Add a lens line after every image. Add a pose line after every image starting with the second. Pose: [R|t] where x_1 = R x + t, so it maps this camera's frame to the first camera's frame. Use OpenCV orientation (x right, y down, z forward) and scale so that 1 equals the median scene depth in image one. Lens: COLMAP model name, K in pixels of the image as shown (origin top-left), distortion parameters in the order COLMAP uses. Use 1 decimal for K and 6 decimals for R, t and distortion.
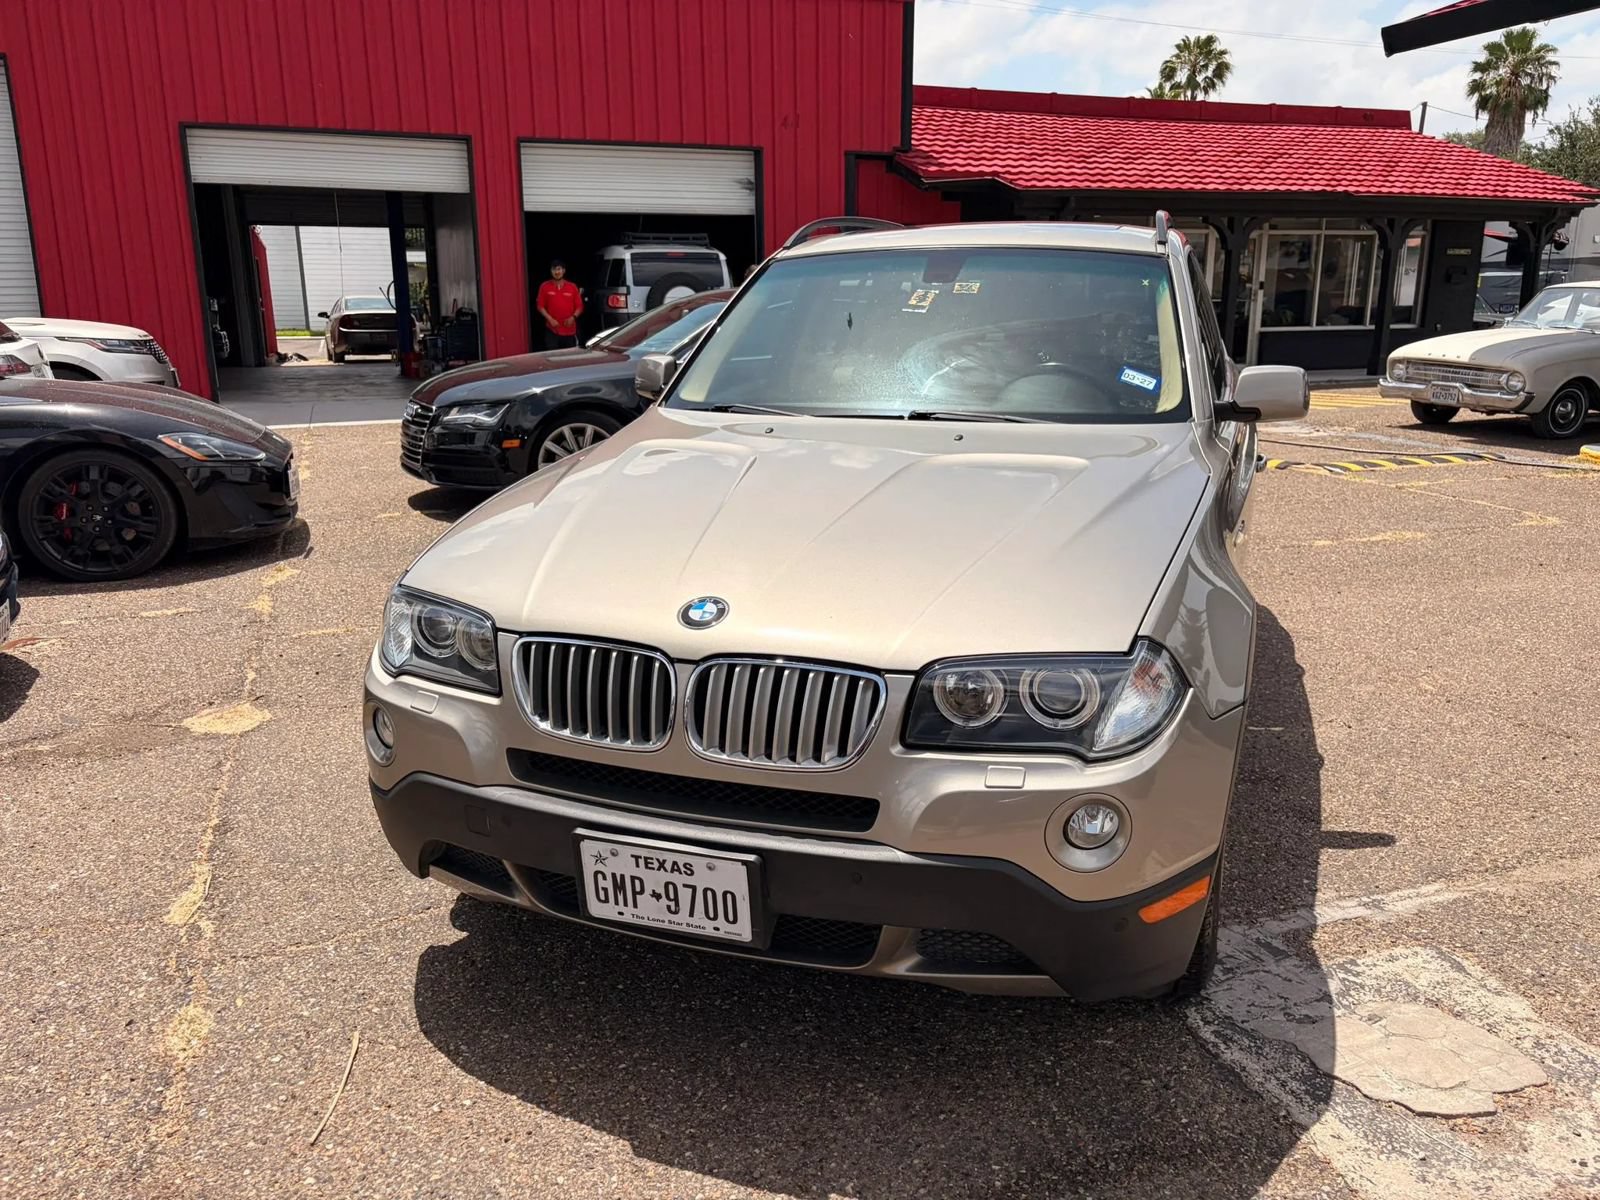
lens RADIAL K [[1207.8, 0, 809.3], [0, 1207.8, 599.2], [0, 0, 1]] dist [0.045430, -0.044756]
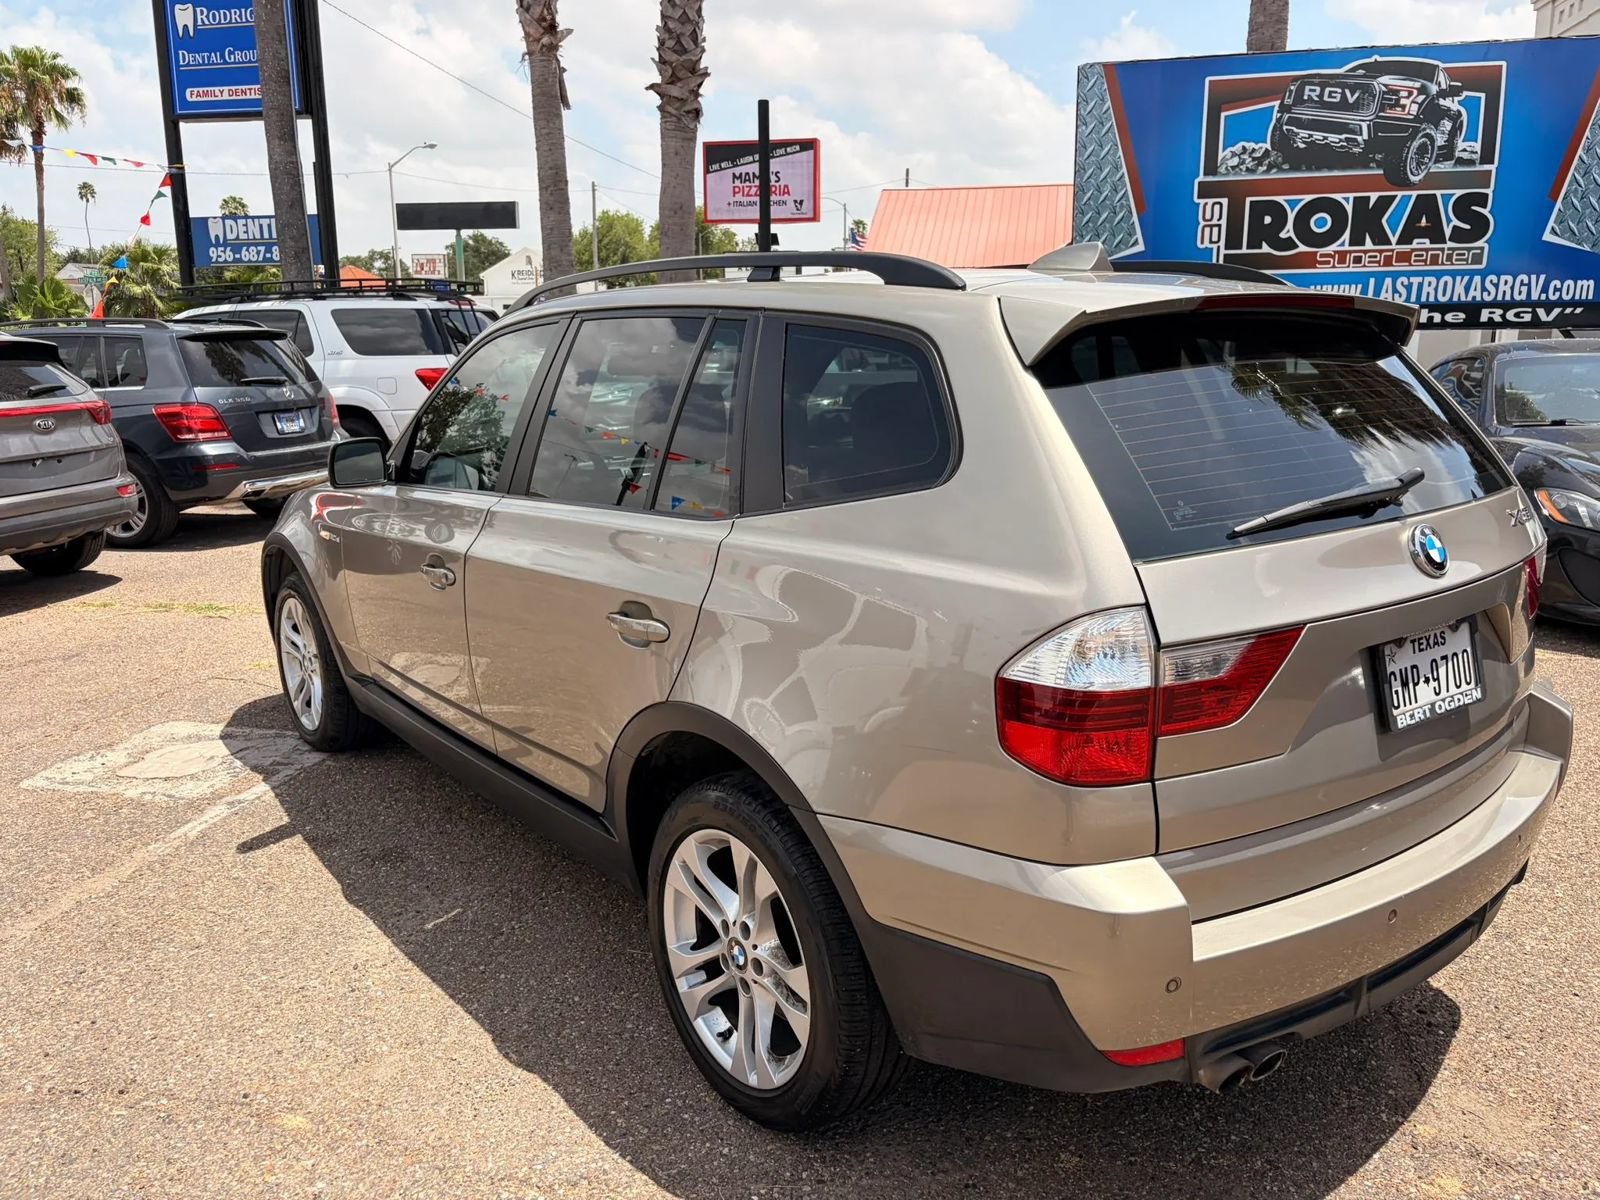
lens RADIAL K [[1214.4, 0, 805.0], [0, 1214.4, 575.5], [0, 0, 1]] dist [0.049290, -0.057039]
pose [[-0.537763, 0.172673, -0.825225, 0.581067], [-0.195508, 0.926581, 0.321285, -0.269478], [0.820115, 0.334113, -0.464522, 0.997557]]
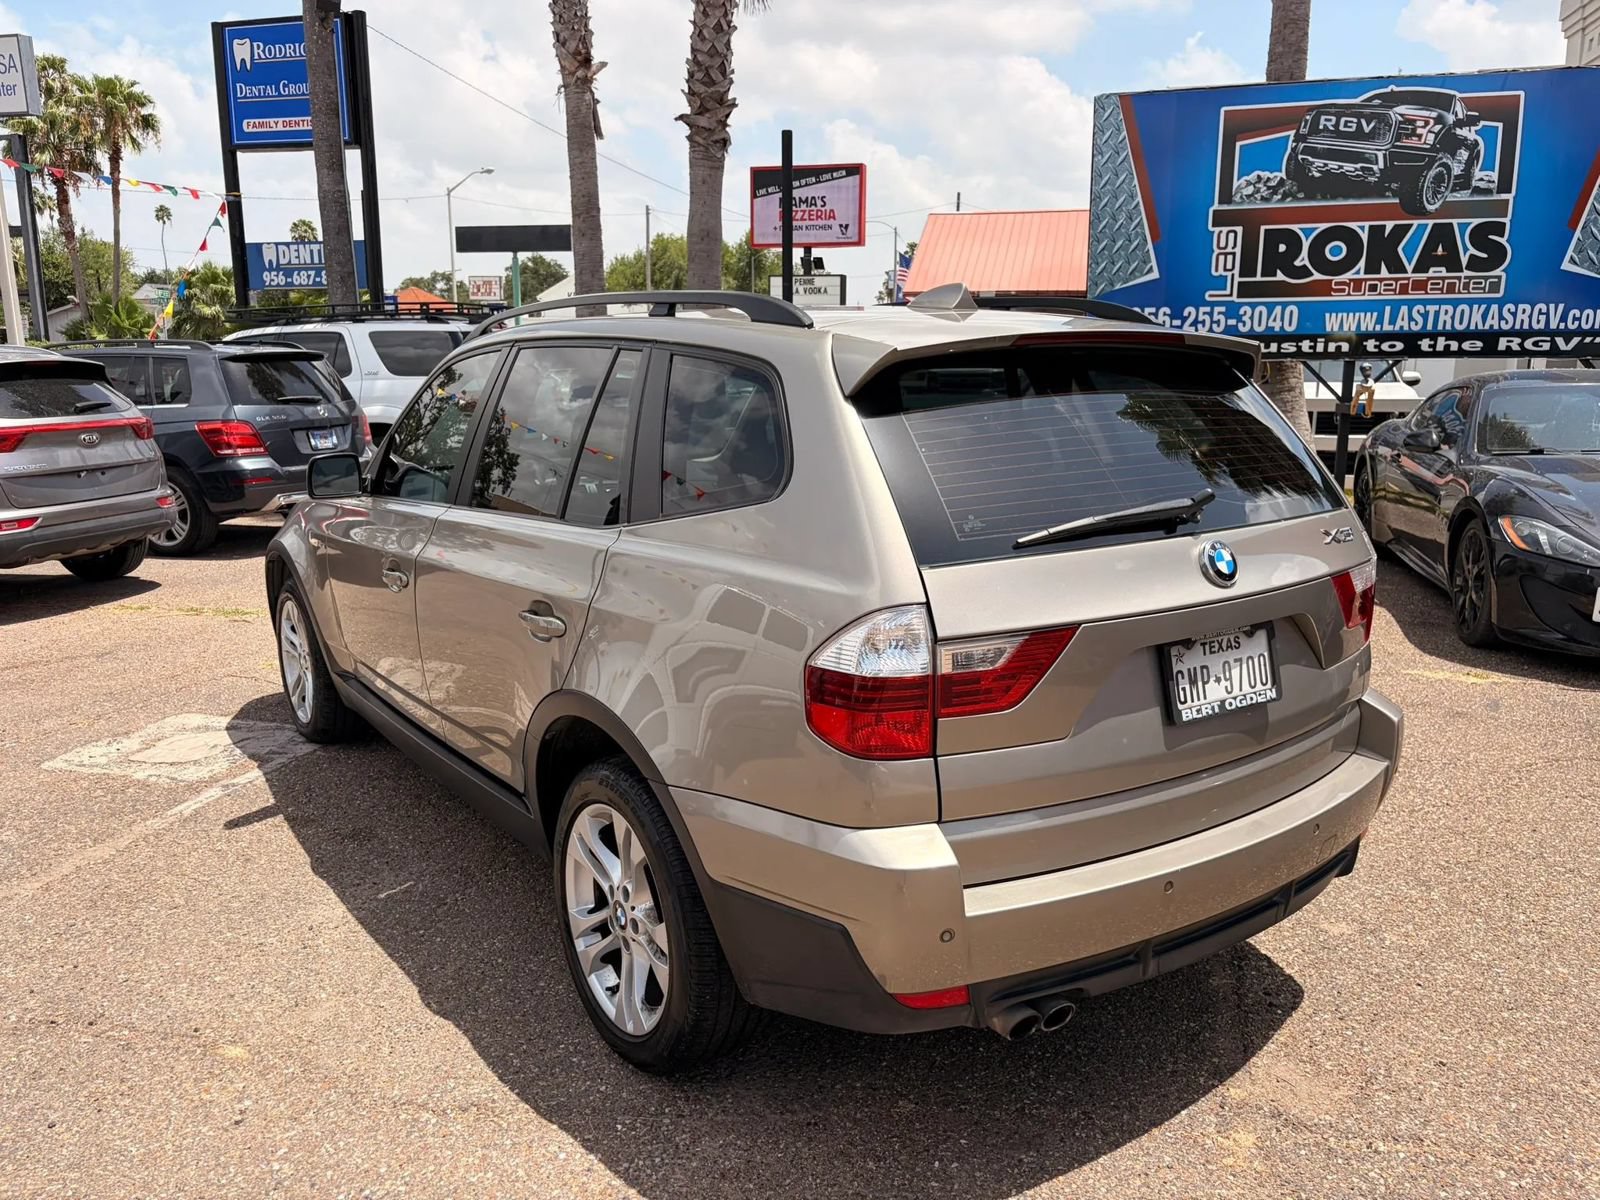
lens RADIAL K [[1212.6, 0, 795.1], [0, 1212.6, 591.0], [0, 0, 1]] dist [0.044243, -0.051148]
pose [[-0.580733, 0.159640, -0.798288, 0.585606], [-0.194461, 0.924997, 0.326443, -0.290336], [0.790528, 0.344812, -0.506133, 1.069376]]
